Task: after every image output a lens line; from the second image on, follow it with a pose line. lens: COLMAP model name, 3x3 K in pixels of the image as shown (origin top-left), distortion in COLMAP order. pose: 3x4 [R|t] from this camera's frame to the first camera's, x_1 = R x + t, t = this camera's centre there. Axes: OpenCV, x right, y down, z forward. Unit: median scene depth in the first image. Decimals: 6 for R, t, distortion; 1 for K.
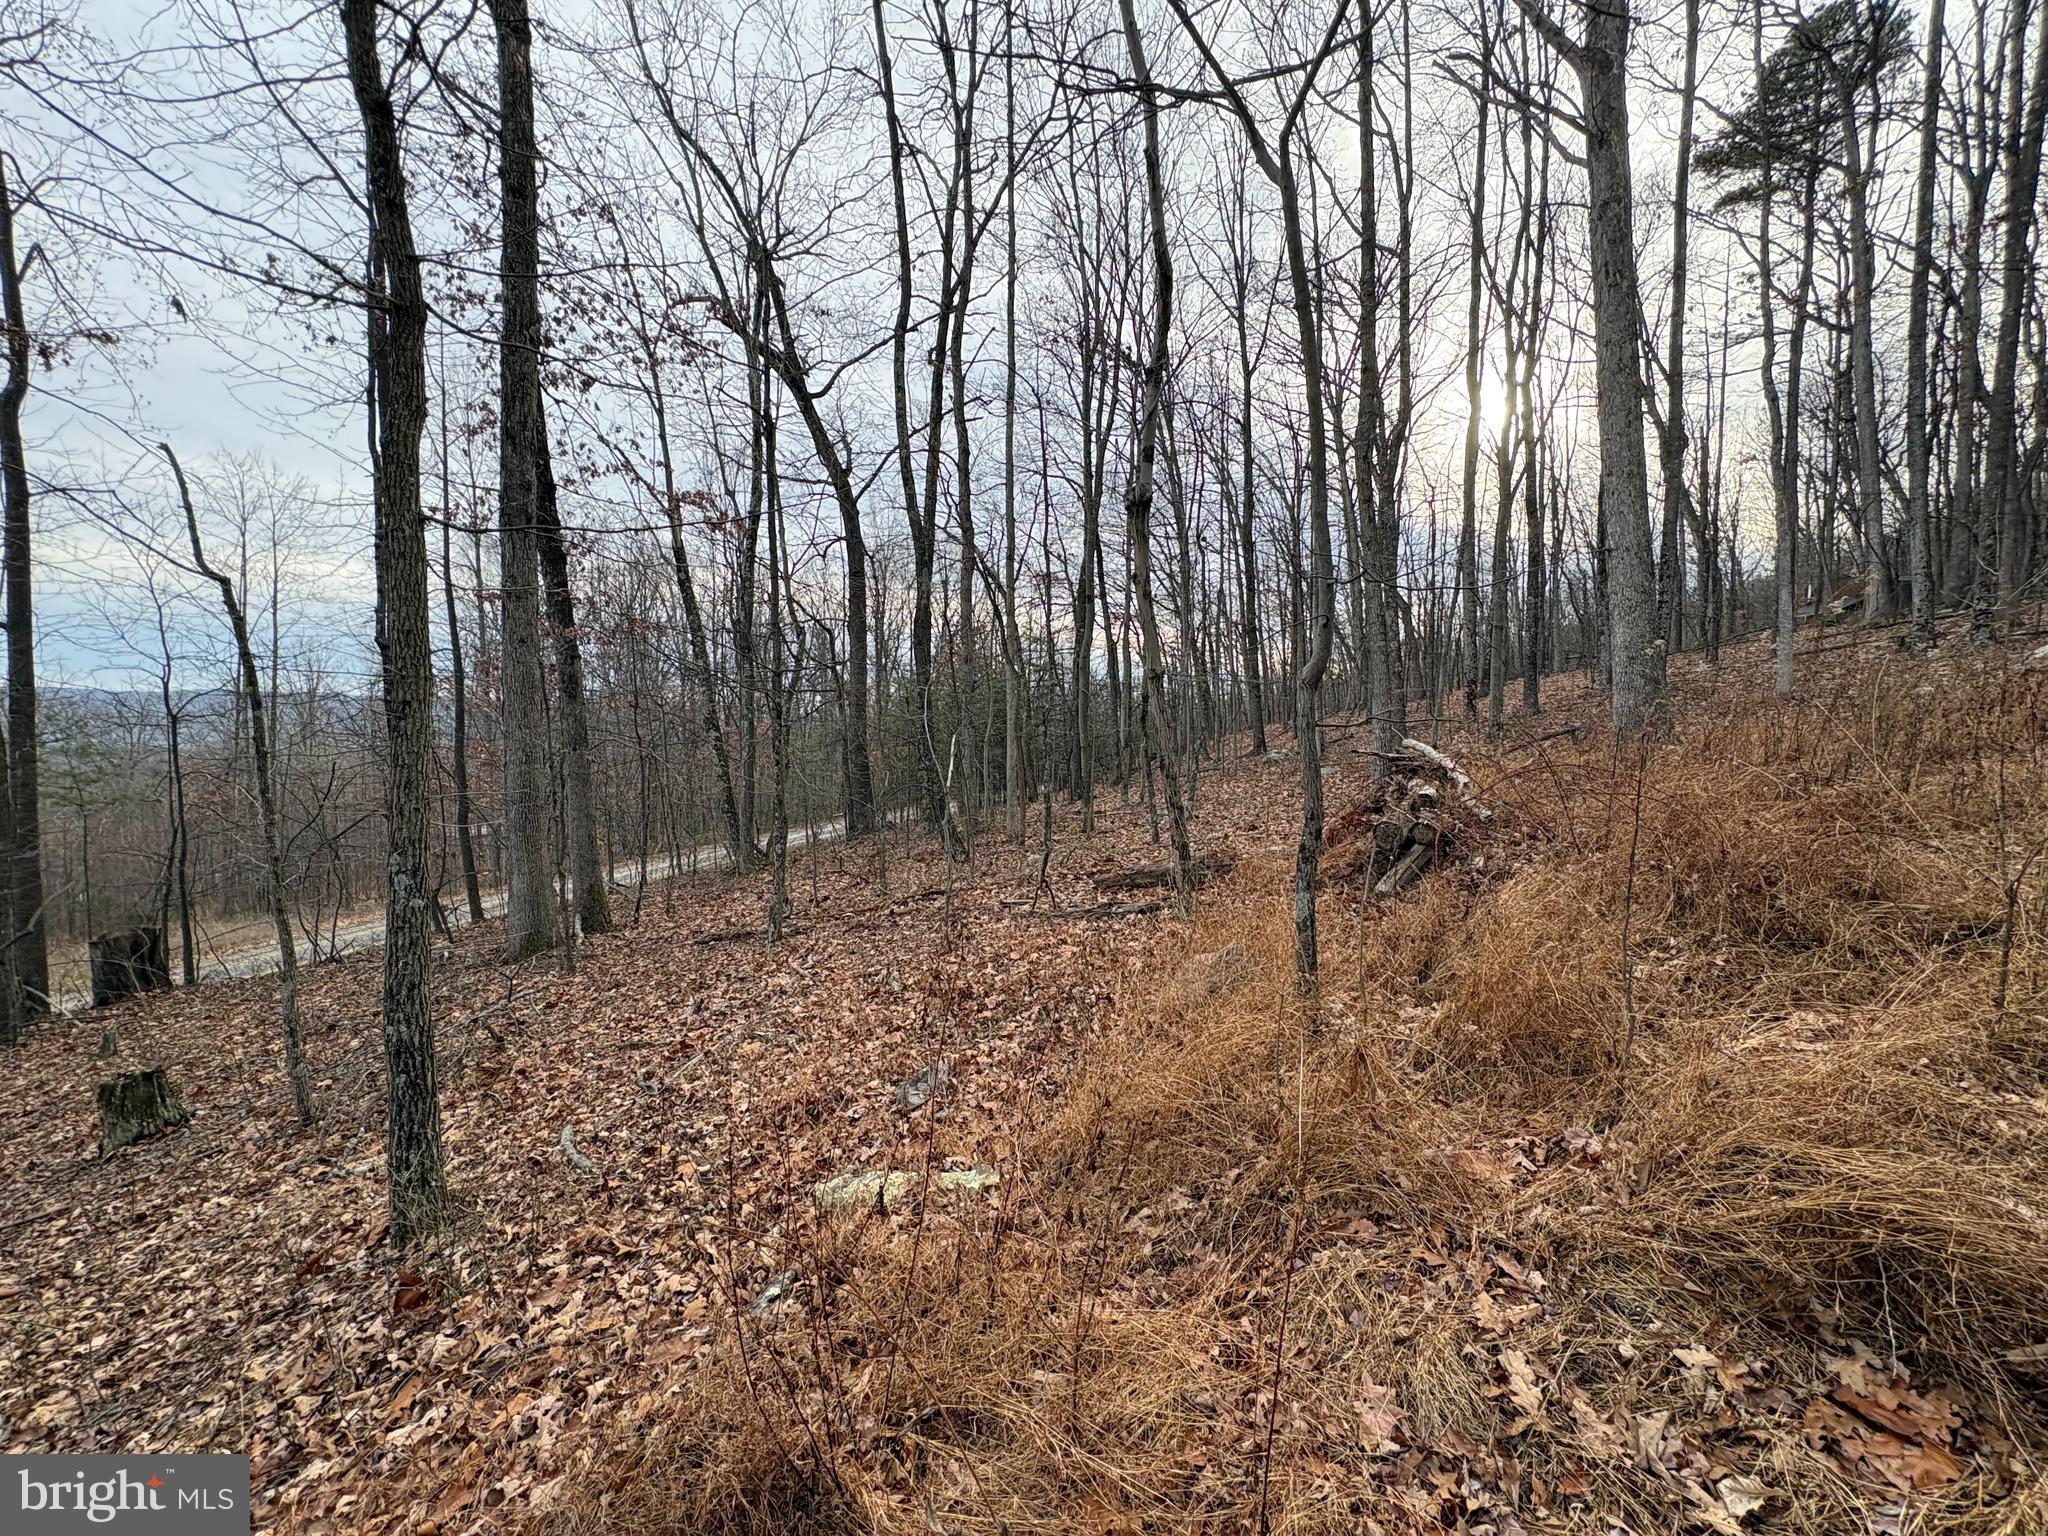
lens RADIAL K [[795.4, 0, 1024.0], [0, 795.4, 768.0], [0, 0, 1]] dist [-0.000868, 0.000213]
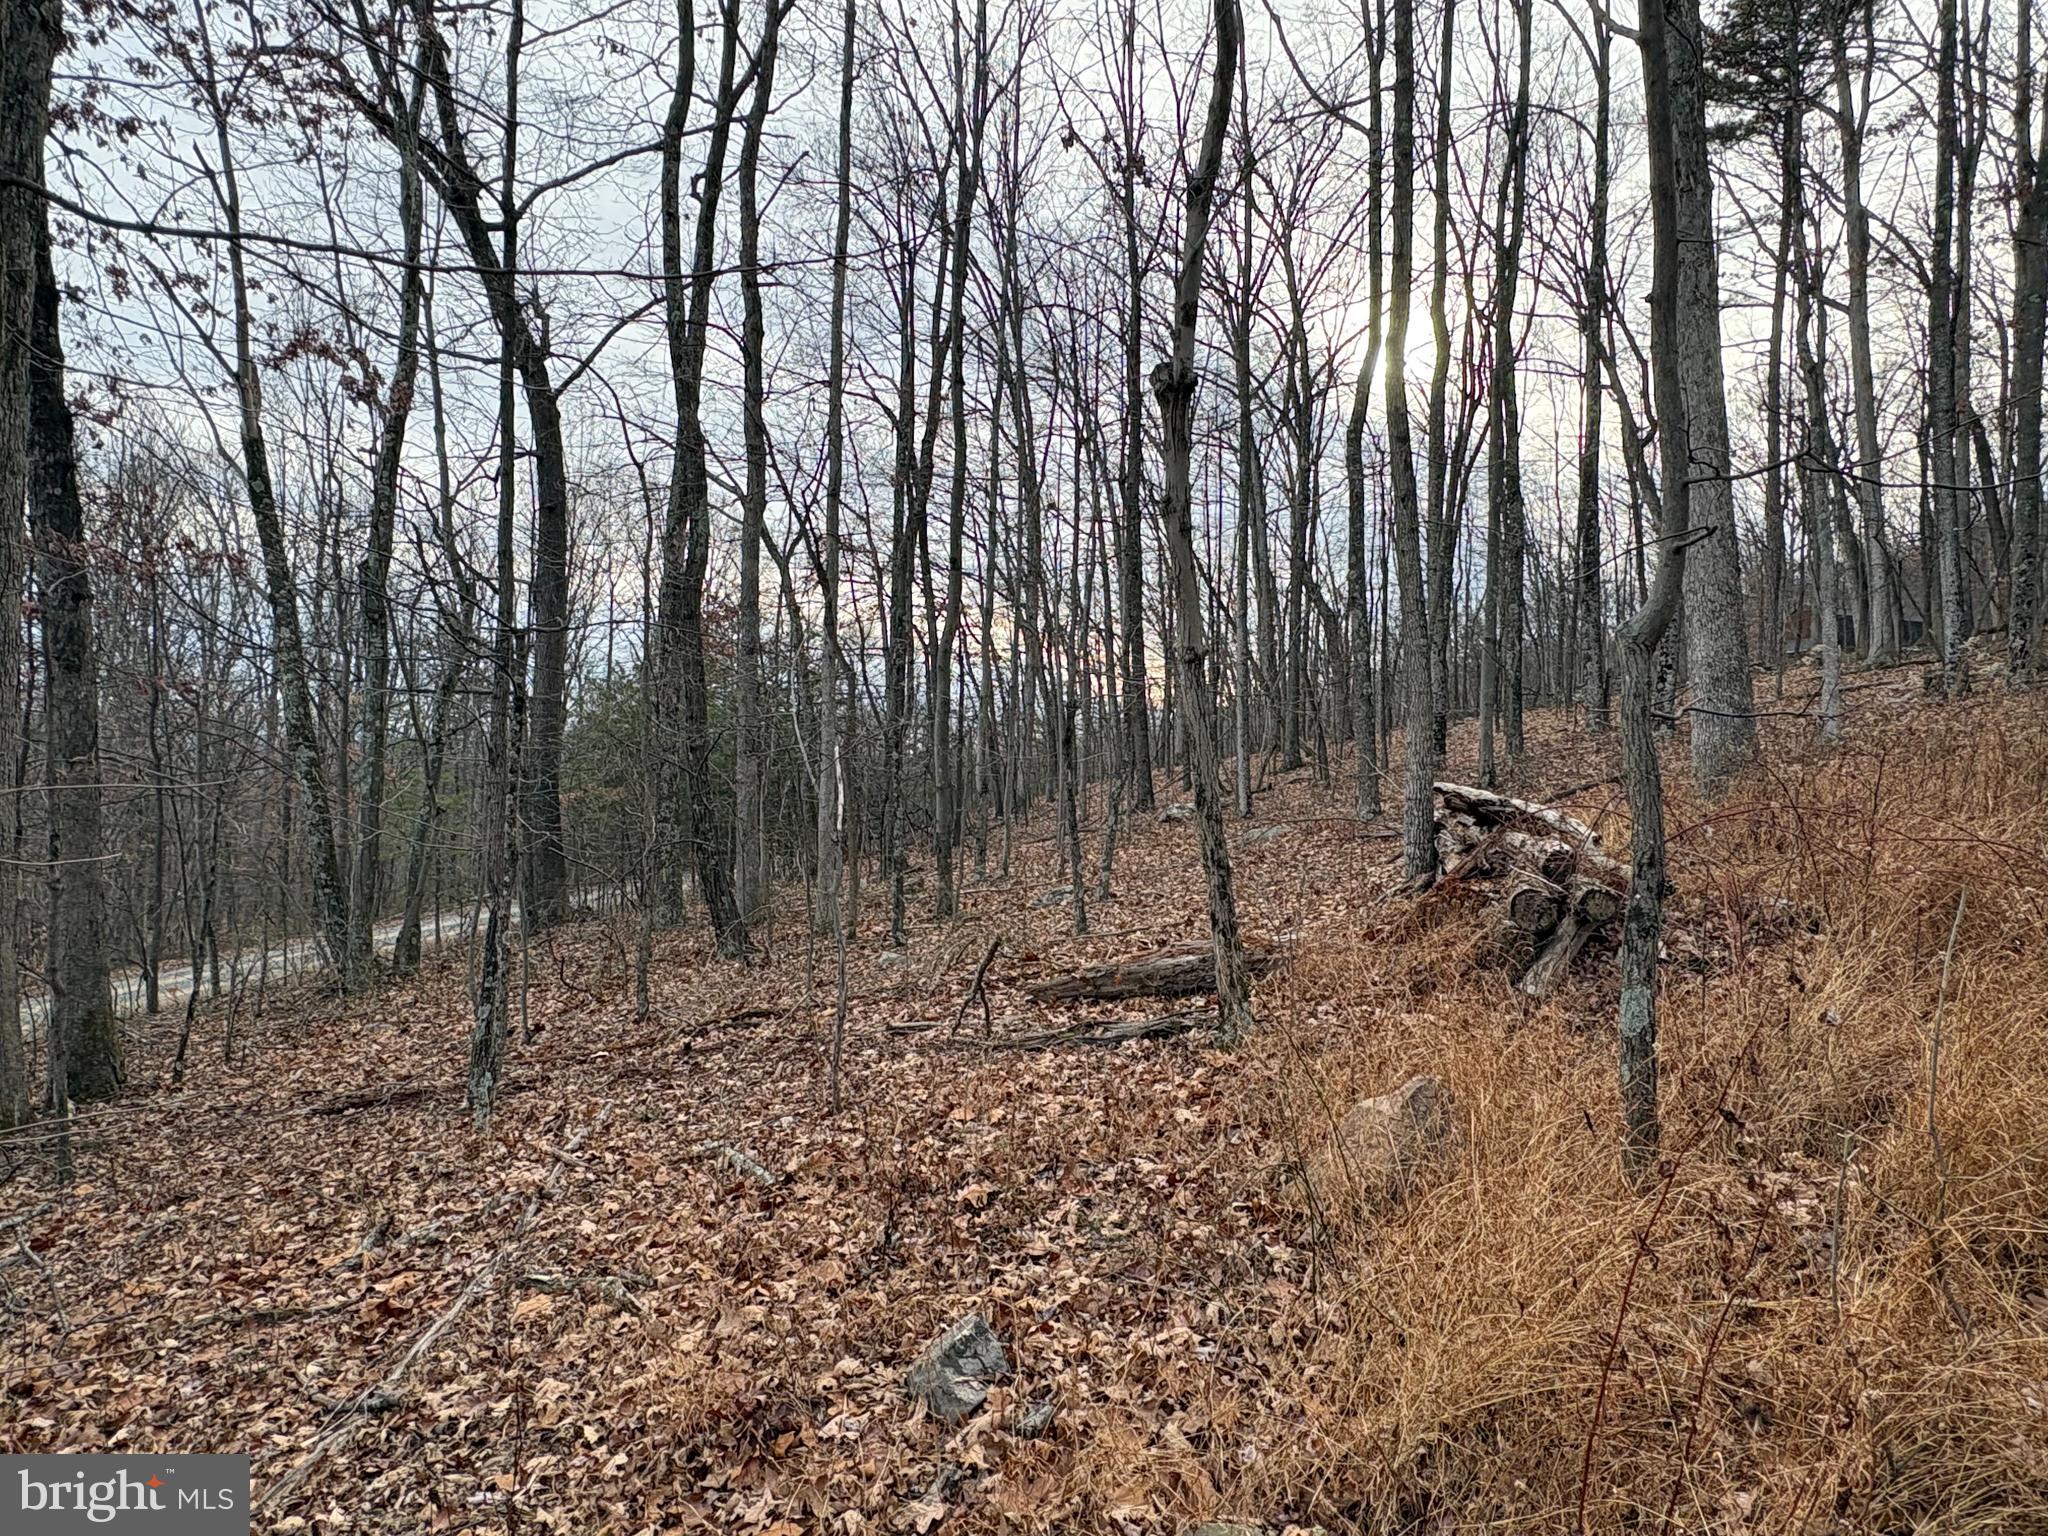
lens RADIAL K [[1164.6, 0, 1024.0], [0, 1164.6, 768.0], [0, 0, 1]] dist [0.001881, -0.000476]
pose [[0.976357, 0.026841, 0.214492, -0.142647], [-0.015337, 0.998362, -0.055123, 0.020596], [-0.215620, 0.050530, 0.975169, 0.106584]]
